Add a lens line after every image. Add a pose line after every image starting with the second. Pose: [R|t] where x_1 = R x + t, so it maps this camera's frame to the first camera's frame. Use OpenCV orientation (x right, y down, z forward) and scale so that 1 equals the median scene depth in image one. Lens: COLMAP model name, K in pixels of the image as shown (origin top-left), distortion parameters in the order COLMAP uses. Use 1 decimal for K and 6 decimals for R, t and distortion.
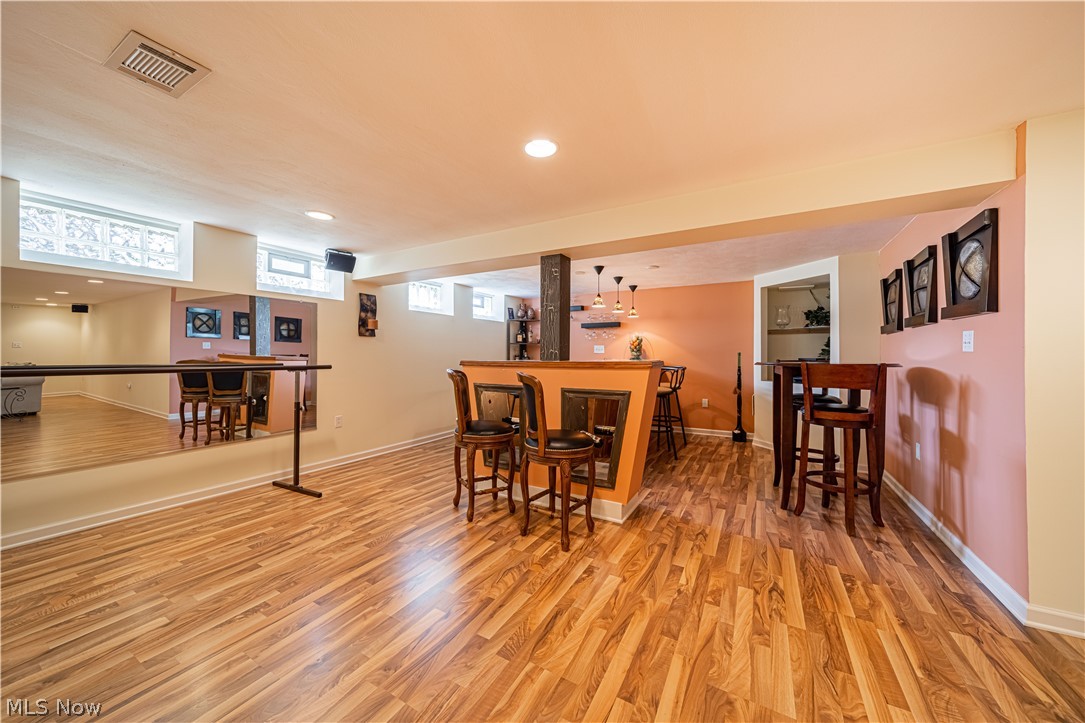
lens RADIAL K [[378.0, 0, 556.9], [0, 378.0, 358.3], [0, 0, 1]] dist [0.001170, -0.001827]
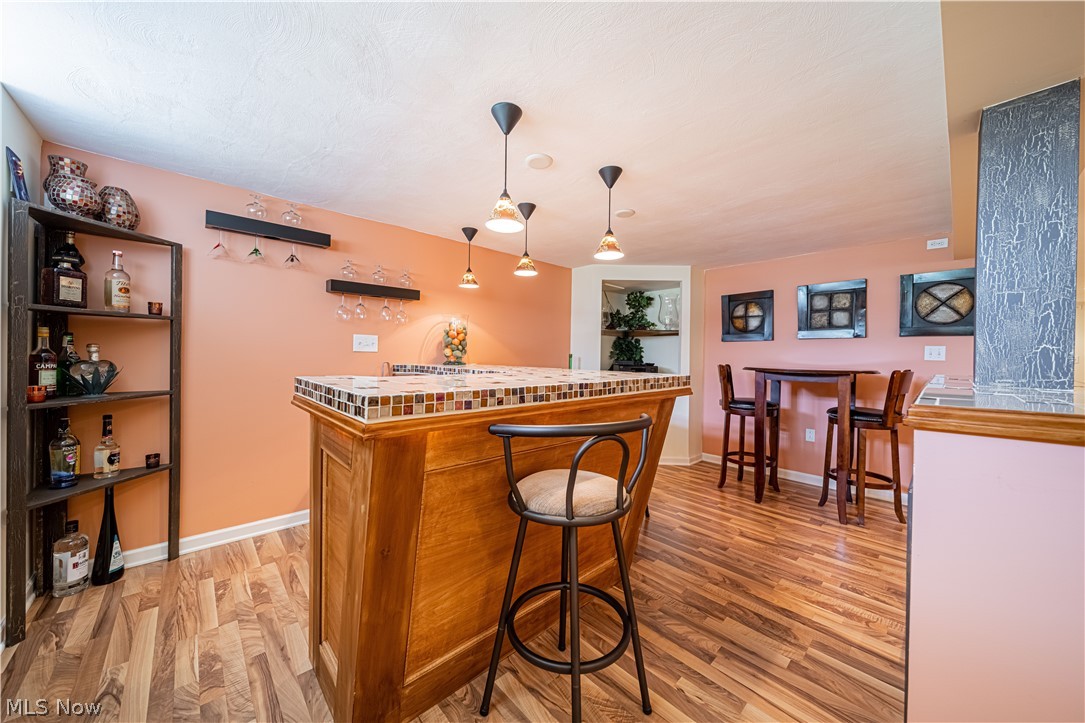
lens RADIAL K [[378.0, 0, 556.9], [0, 378.0, 358.3], [0, 0, 1]] dist [0.001170, -0.001827]
pose [[0.322926, -0.011927, 0.946349, -0.404718], [-0.009230, 0.999833, 0.015751, -0.023019], [-0.946379, -0.013821, 0.322762, 1.037540]]
